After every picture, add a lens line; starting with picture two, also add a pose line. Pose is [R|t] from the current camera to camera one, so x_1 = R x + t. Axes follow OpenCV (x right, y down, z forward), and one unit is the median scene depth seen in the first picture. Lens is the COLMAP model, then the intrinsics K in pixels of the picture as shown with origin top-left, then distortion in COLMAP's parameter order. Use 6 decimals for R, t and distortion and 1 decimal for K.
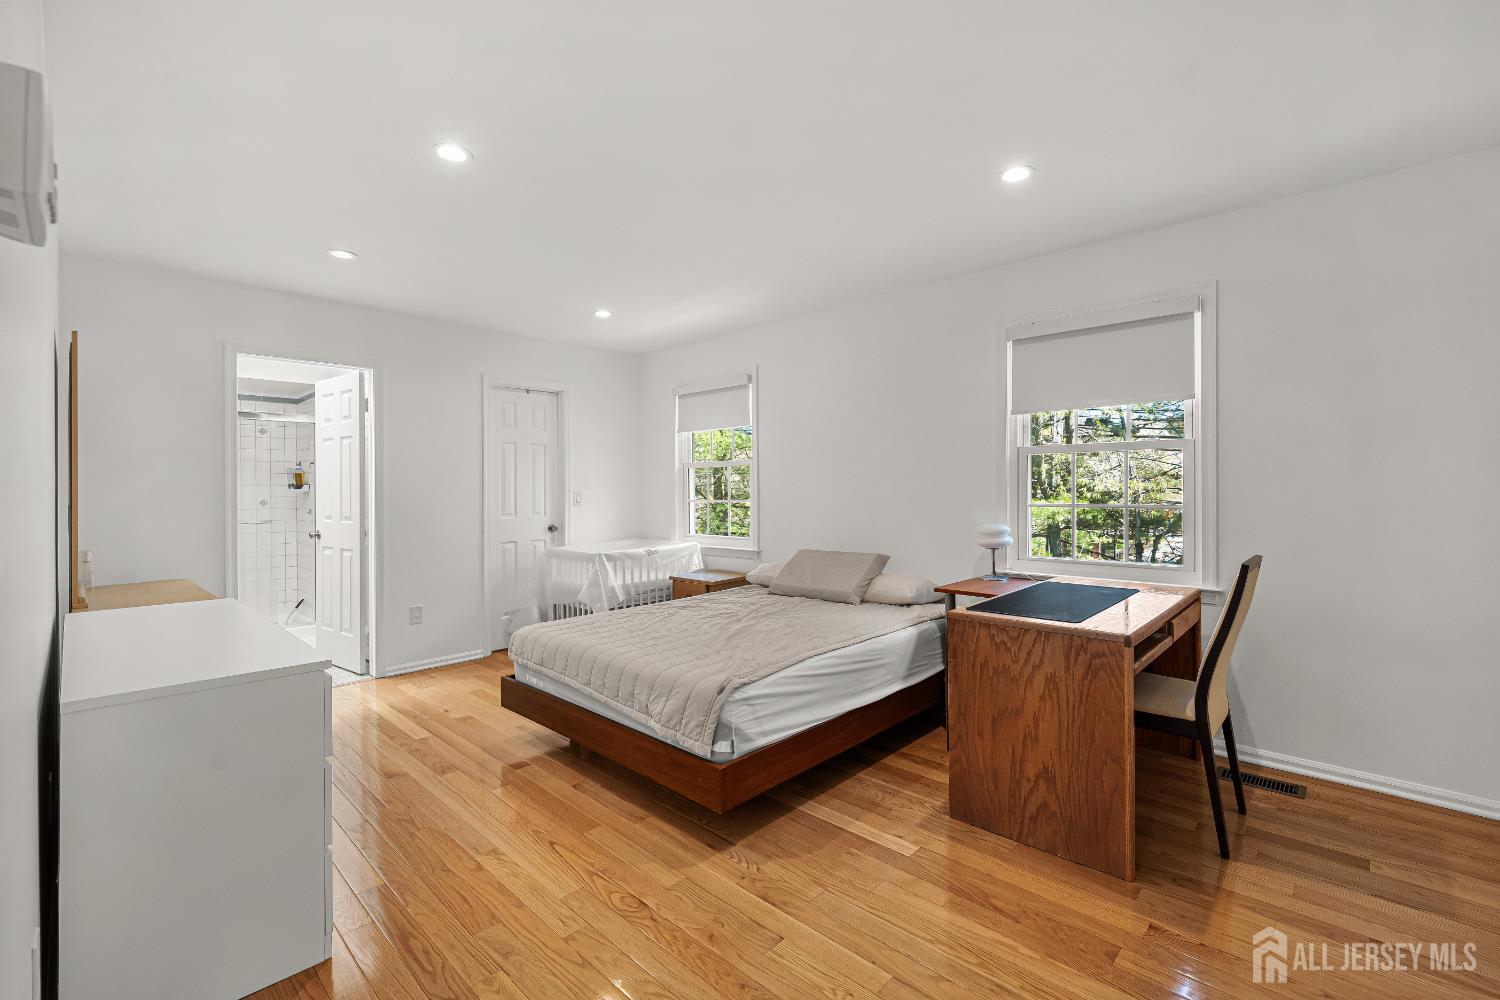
lens RADIAL K [[641.1, 0, 753.3], [0, 641.1, 495.1], [0, 0, 1]] dist [-0.003016, -0.000588]
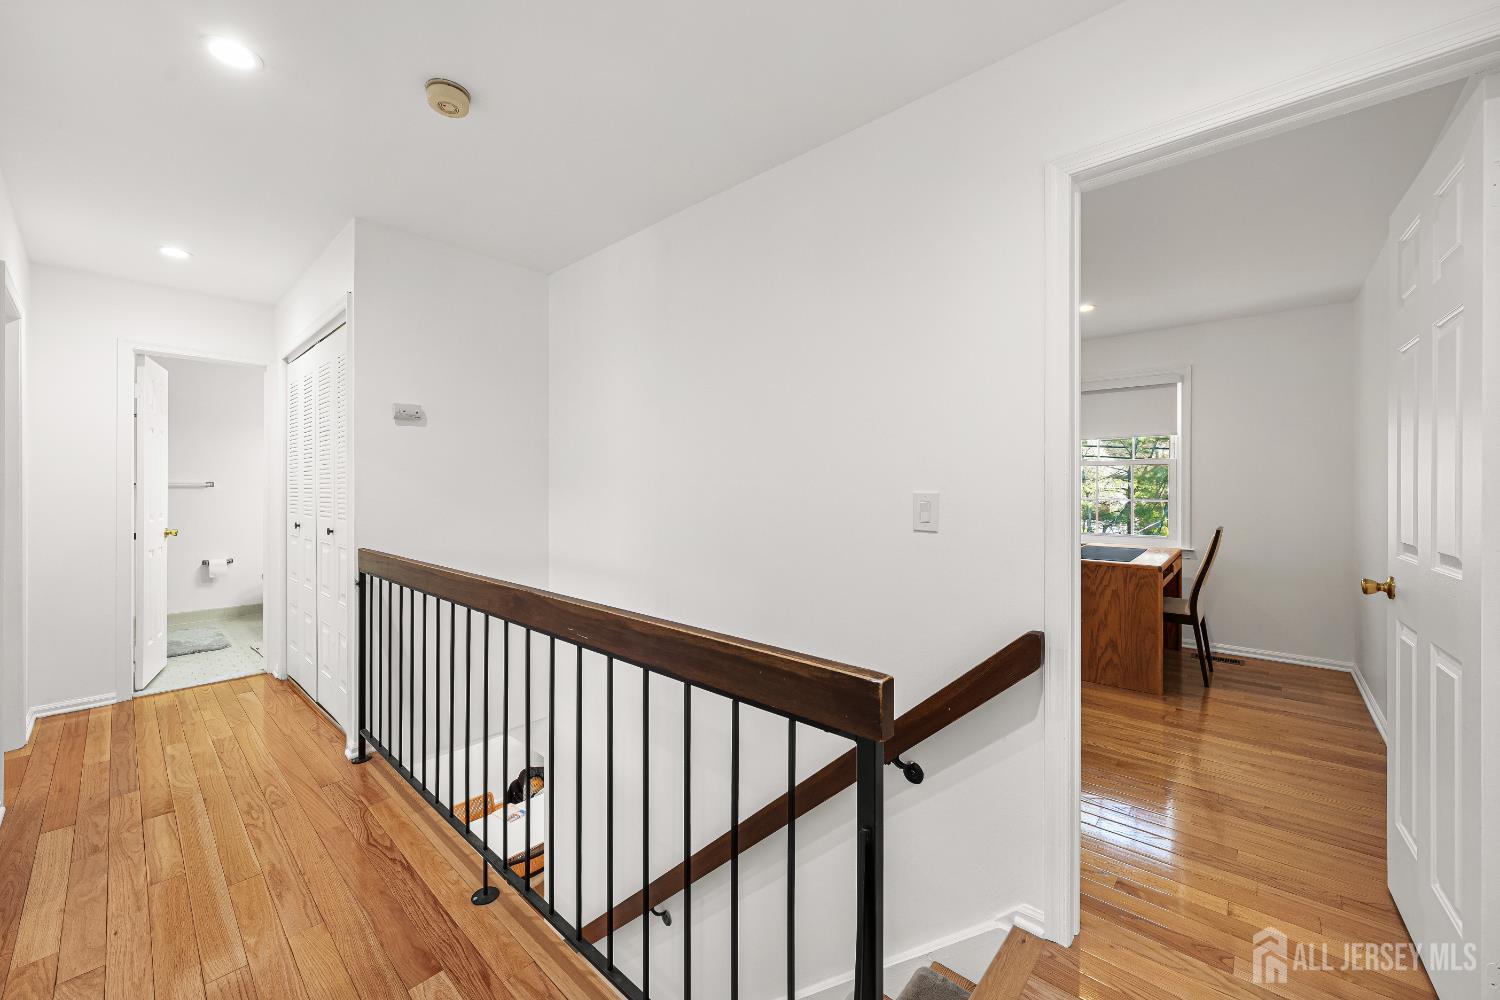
lens RADIAL K [[582.6, 0, 746.4], [0, 582.6, 499.7], [0, 0, 1]] dist [0.002490, 0.000144]
pose [[0.998966, 0.003938, 0.045286, -0.671678], [-0.004212, 0.999973, 0.005952, 0.016373], [-0.045261, -0.006137, 0.998956, -0.626856]]
